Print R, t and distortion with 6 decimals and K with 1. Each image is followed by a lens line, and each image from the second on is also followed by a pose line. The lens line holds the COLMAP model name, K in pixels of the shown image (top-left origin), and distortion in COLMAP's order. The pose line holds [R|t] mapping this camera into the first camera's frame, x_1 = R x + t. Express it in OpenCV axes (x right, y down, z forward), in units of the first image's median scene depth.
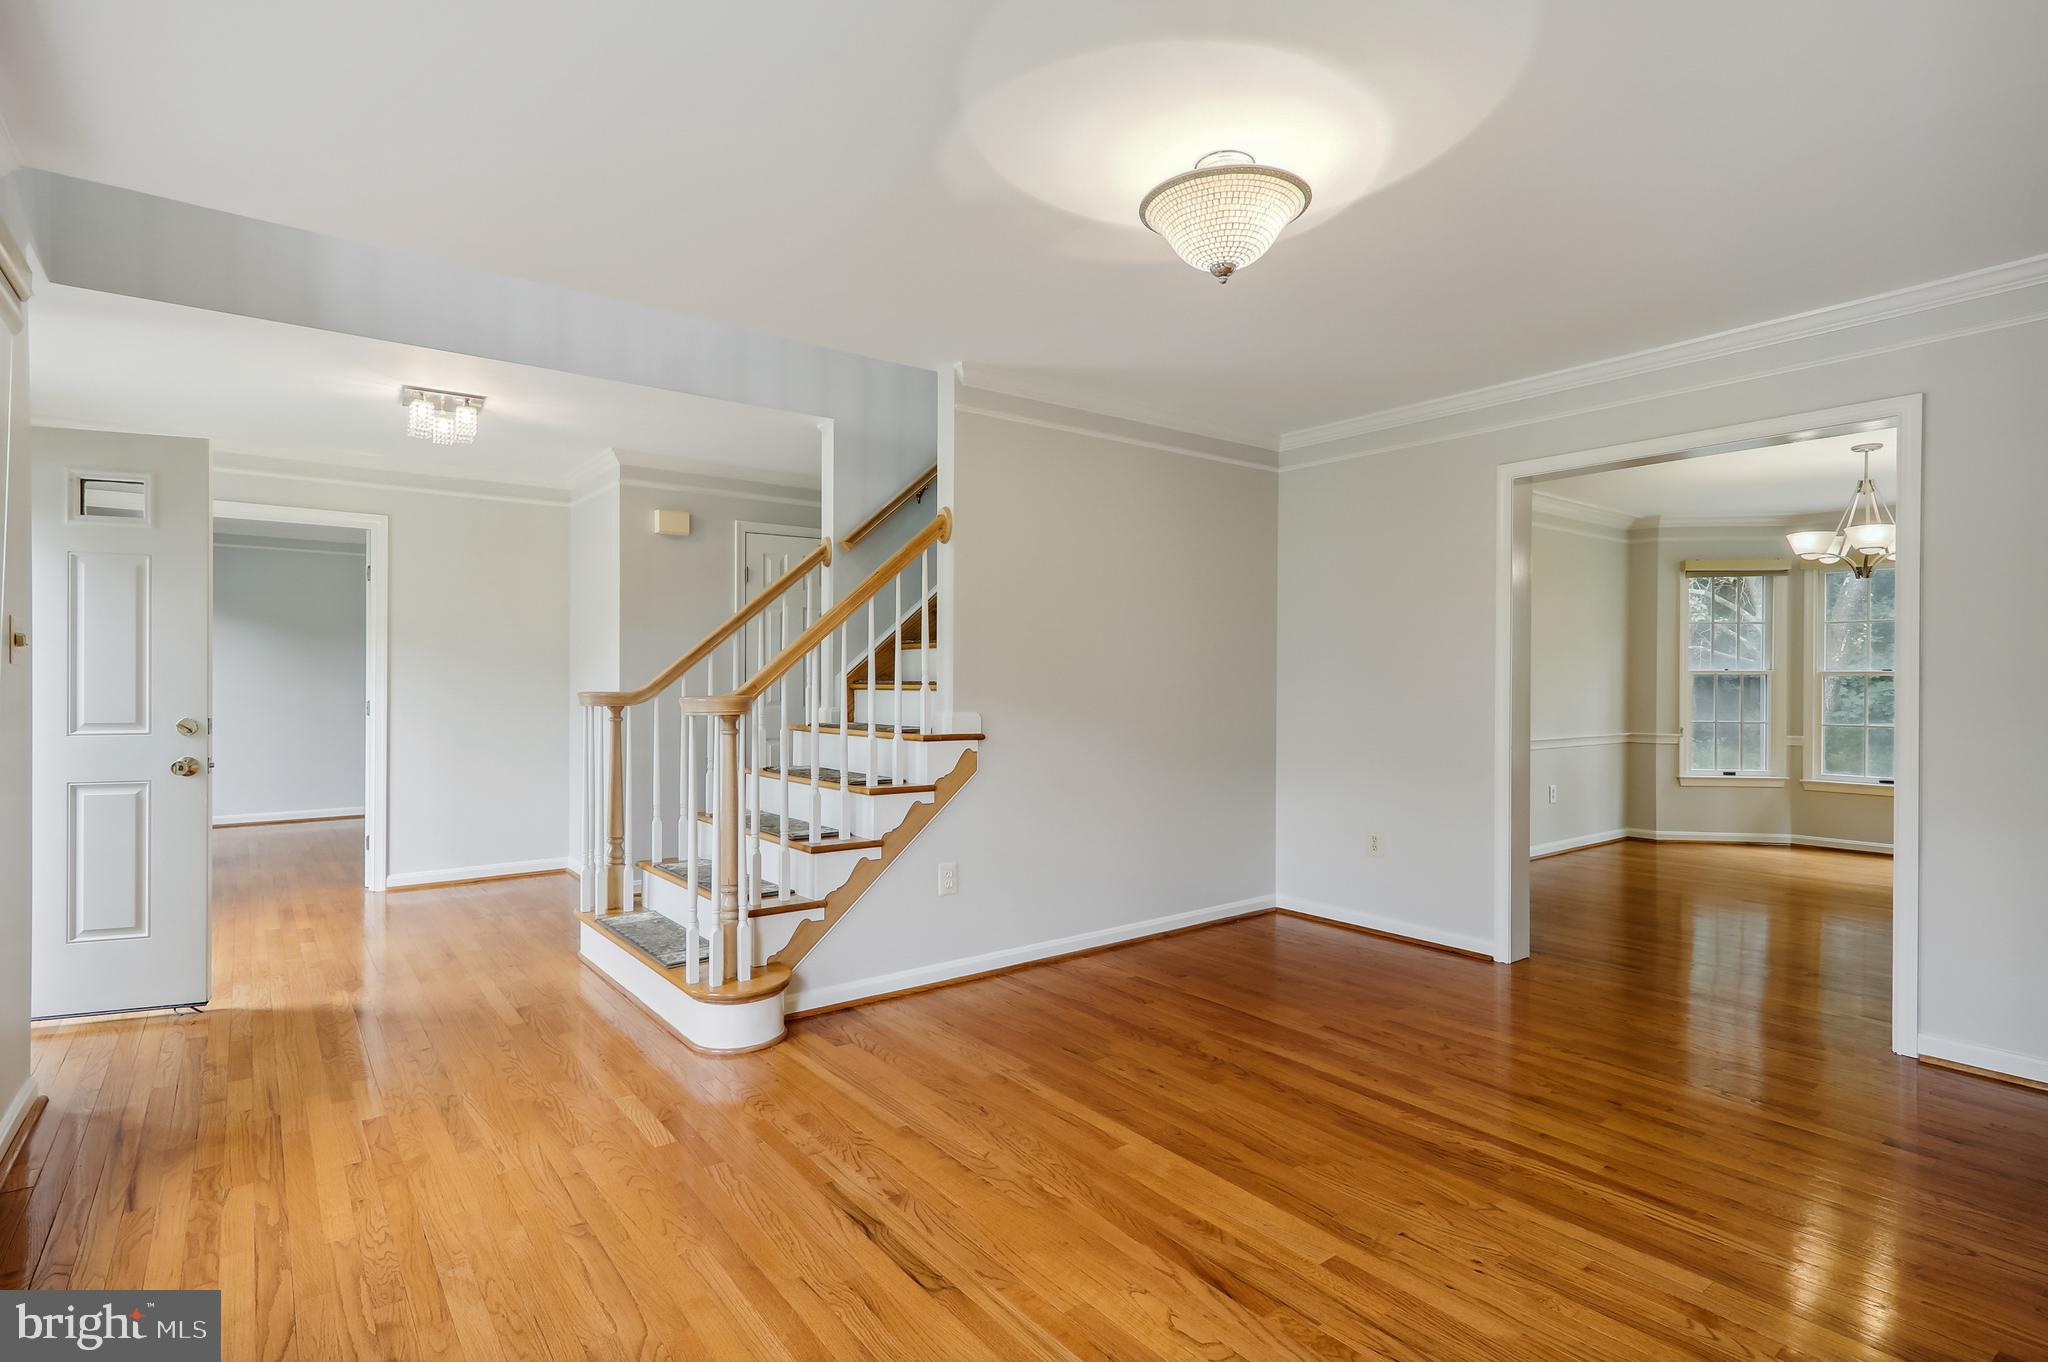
lens RADIAL K [[996.3, 0, 1009.0], [0, 996.3, 685.4], [0, 0, 1]] dist [0.001139, -0.002324]
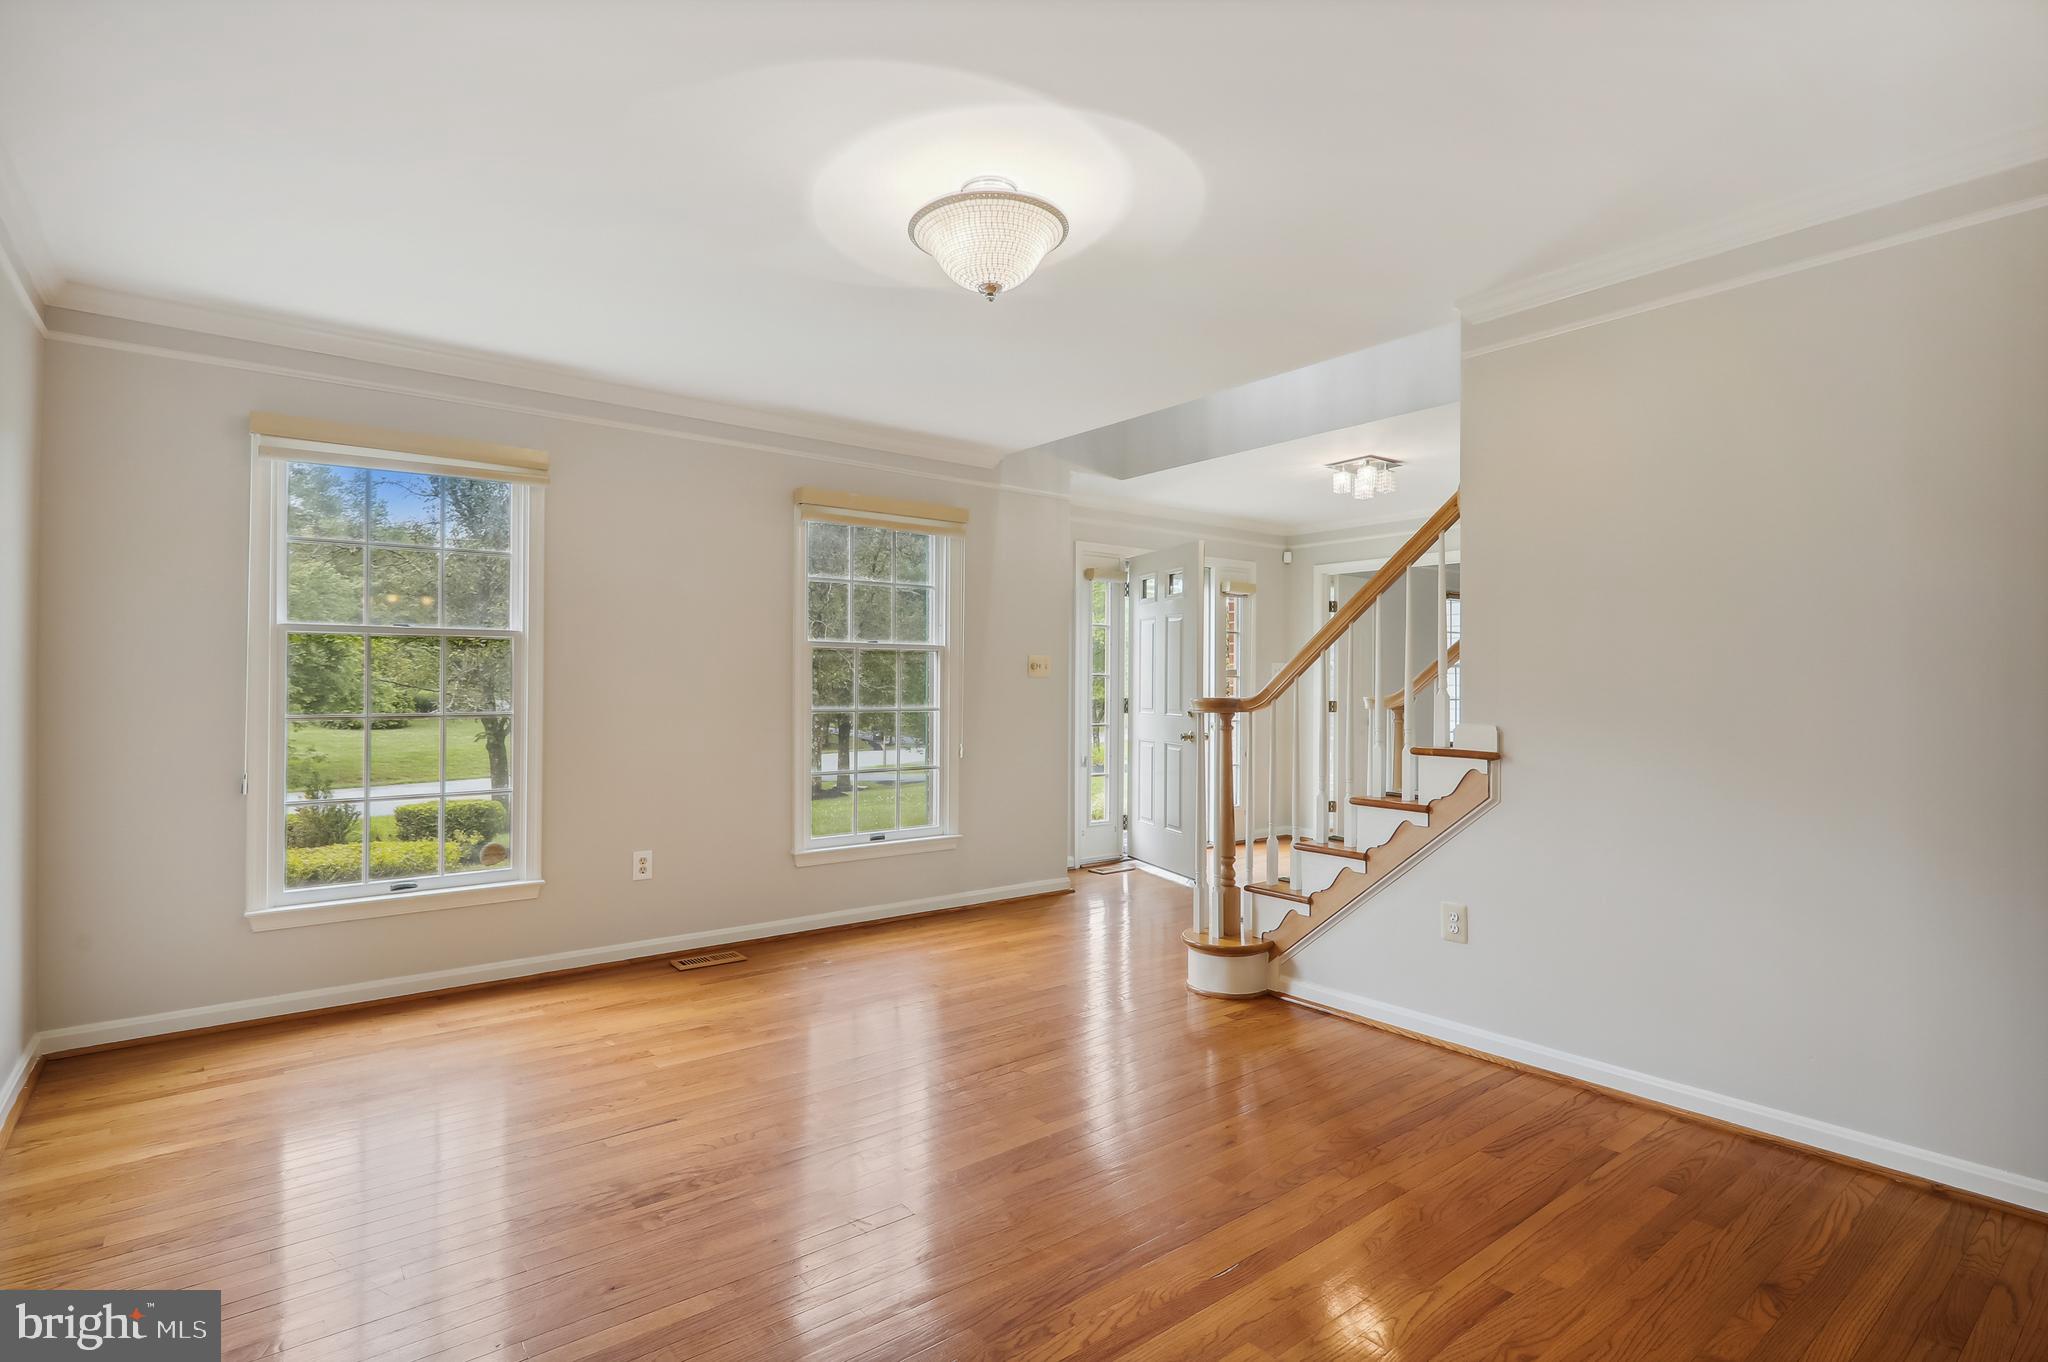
lens RADIAL K [[996.3, 0, 1013.8], [0, 996.3, 683.1], [0, 0, 1]] dist [0.001139, -0.002324]
pose [[0.005939, -0.006525, -0.999961, 0.793768], [-0.002962, 0.999974, -0.006542, -0.000056], [0.999978, 0.003001, 0.005919, 0.641958]]
